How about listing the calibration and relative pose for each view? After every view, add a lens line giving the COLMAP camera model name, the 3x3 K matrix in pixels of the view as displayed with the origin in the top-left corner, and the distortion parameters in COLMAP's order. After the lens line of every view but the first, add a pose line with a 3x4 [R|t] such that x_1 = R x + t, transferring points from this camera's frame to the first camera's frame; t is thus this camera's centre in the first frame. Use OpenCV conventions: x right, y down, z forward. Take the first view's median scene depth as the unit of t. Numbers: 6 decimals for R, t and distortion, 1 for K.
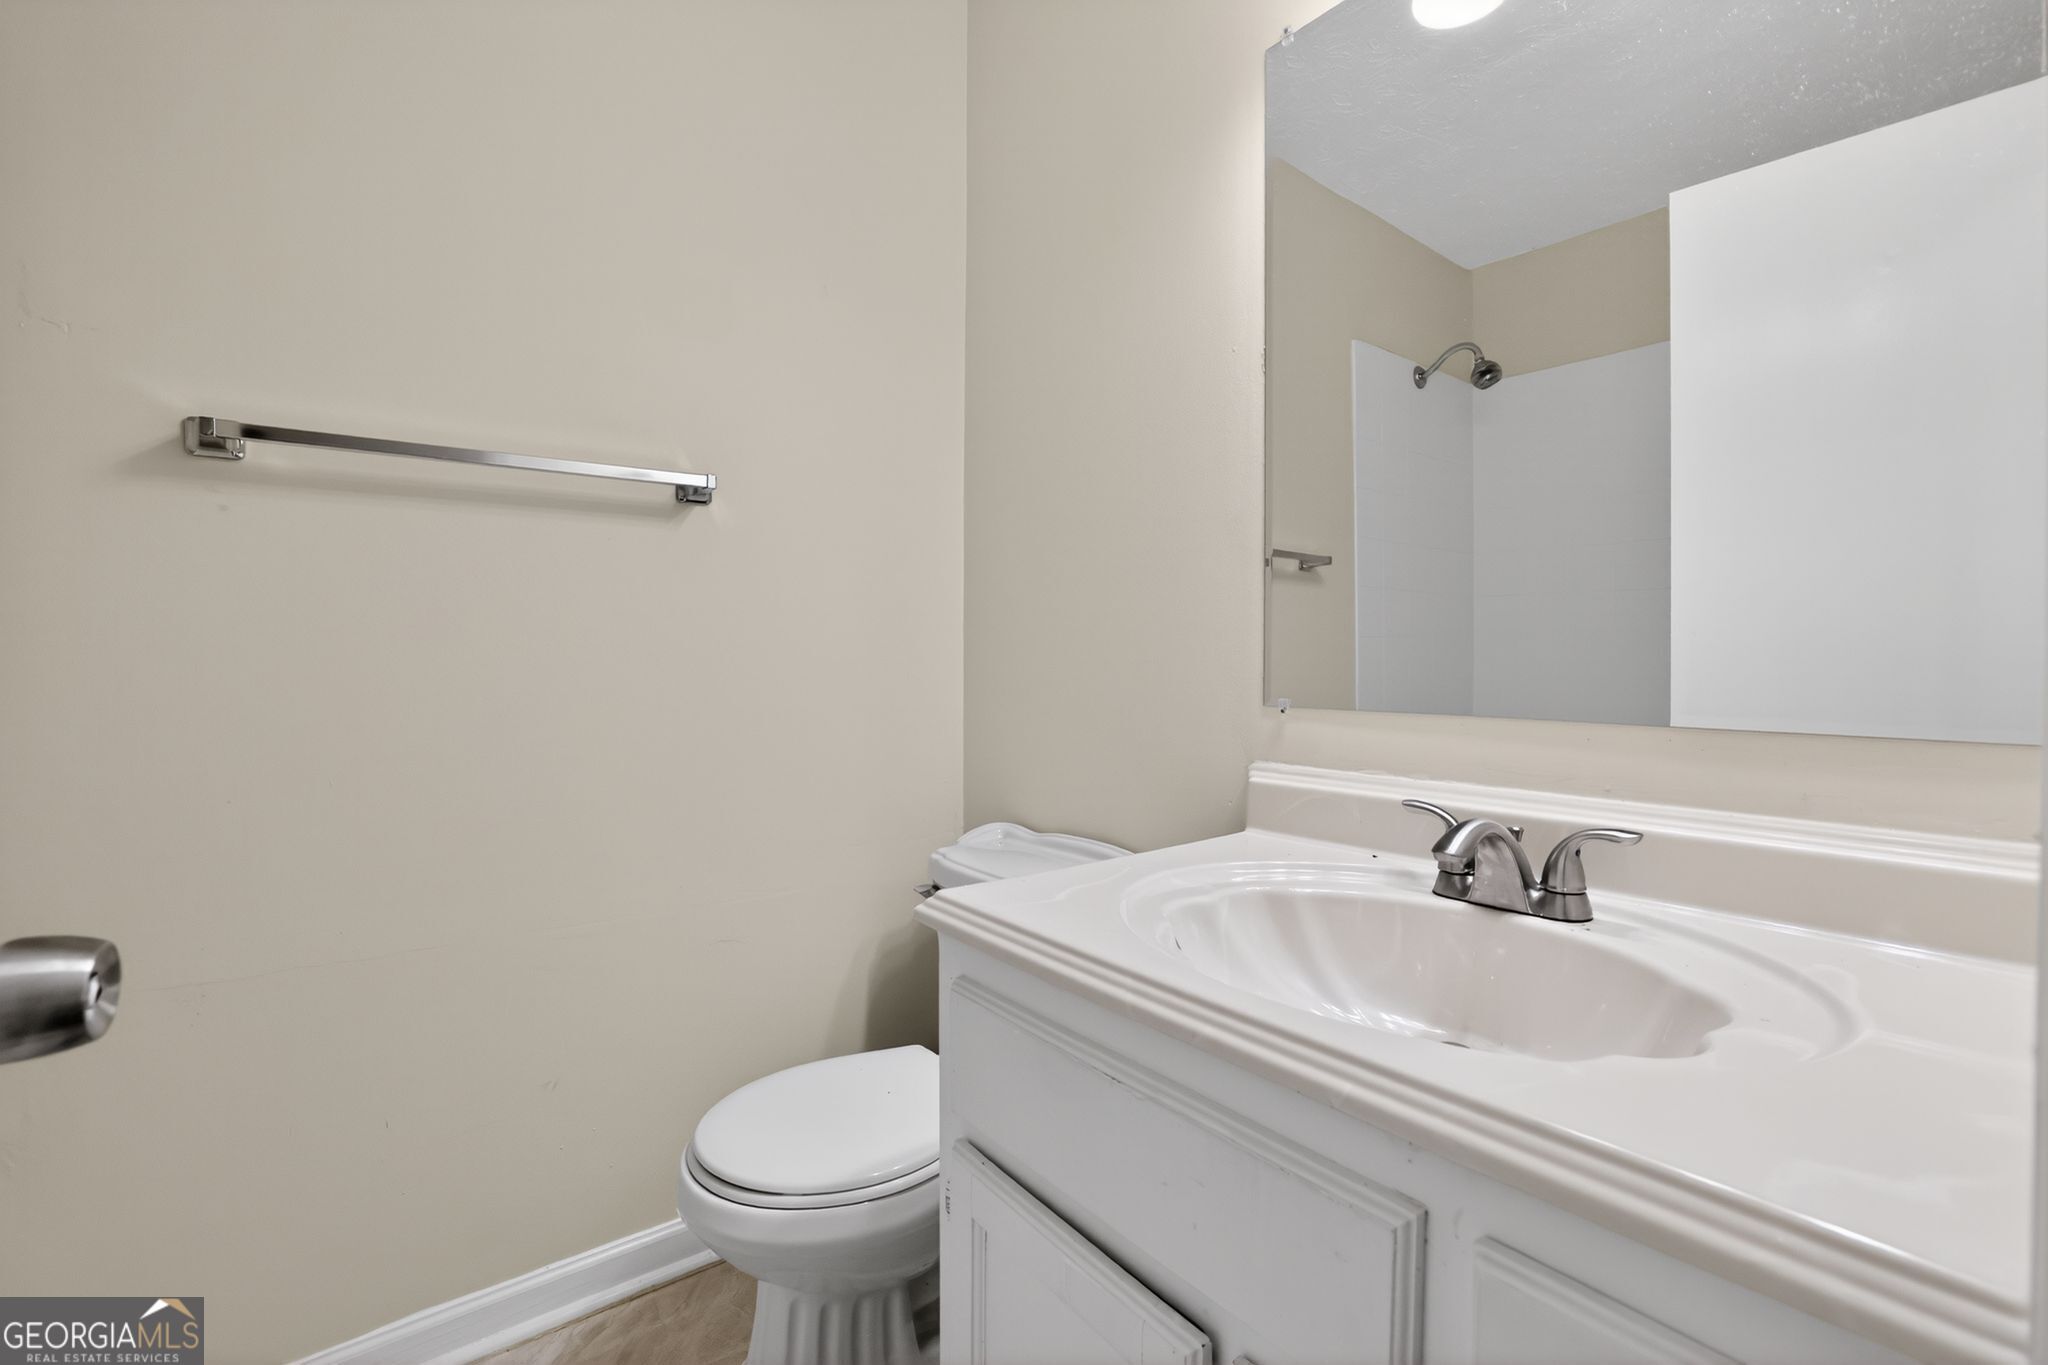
lens RADIAL K [[887.7, 0, 1025.4], [0, 887.7, 673.9], [0, 0, 1]] dist [-0.028981, 0.008258]
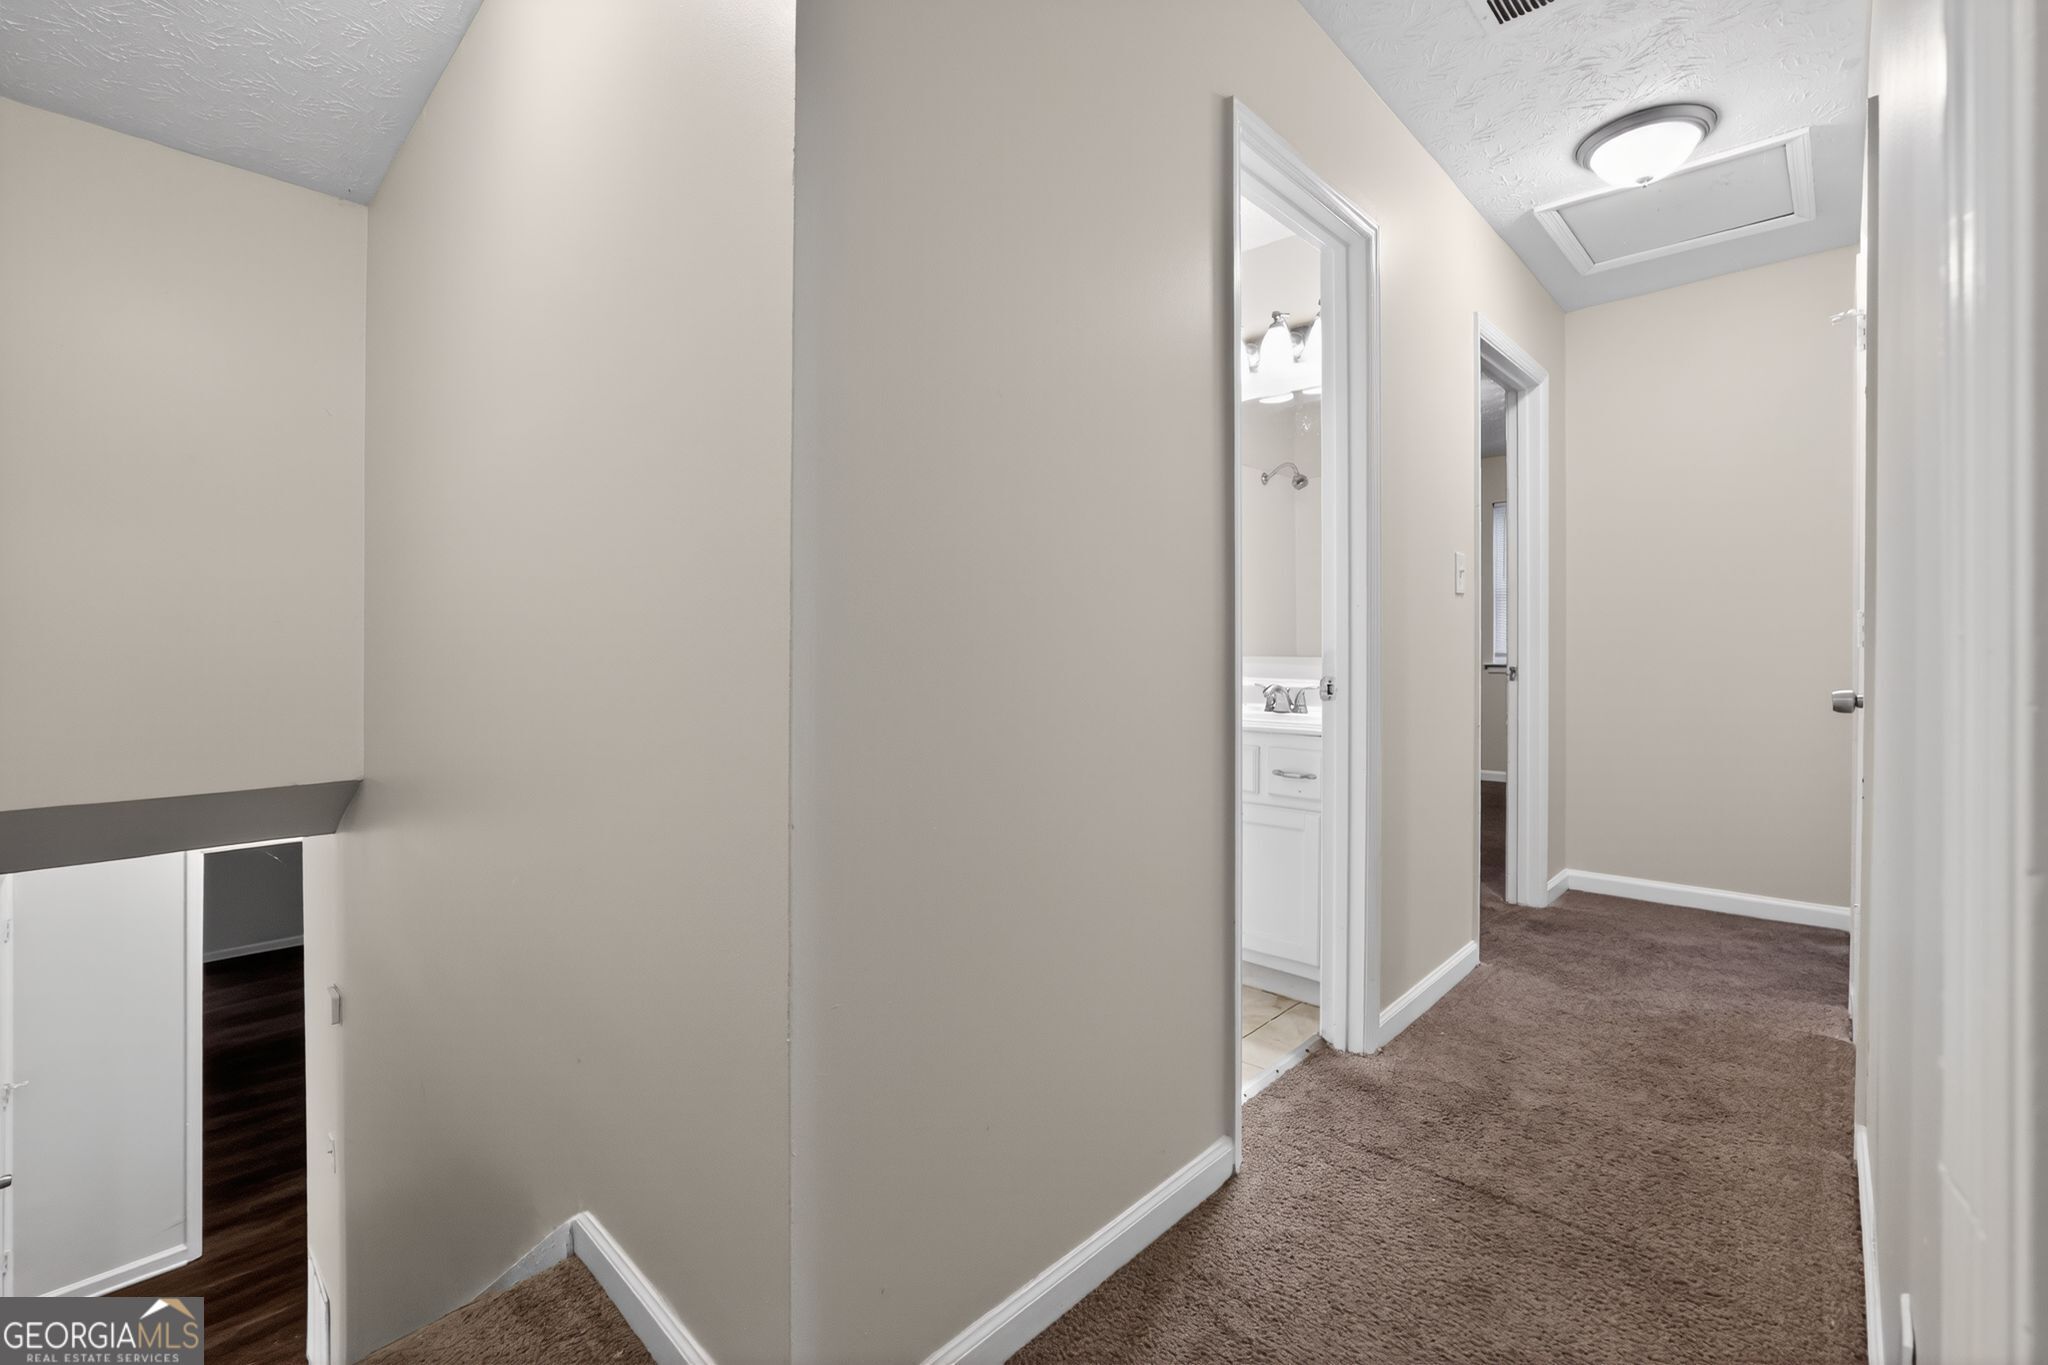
lens RADIAL K [[887.7, 0, 1023.1], [0, 887.7, 664.4], [0, 0, 1]] dist [-0.028981, 0.008258]
pose [[0.989164, -0.003294, 0.146779, -0.884281], [0.002682, 0.999987, 0.004368, 0.059295], [-0.146791, -0.003927, 0.989160, -2.070327]]
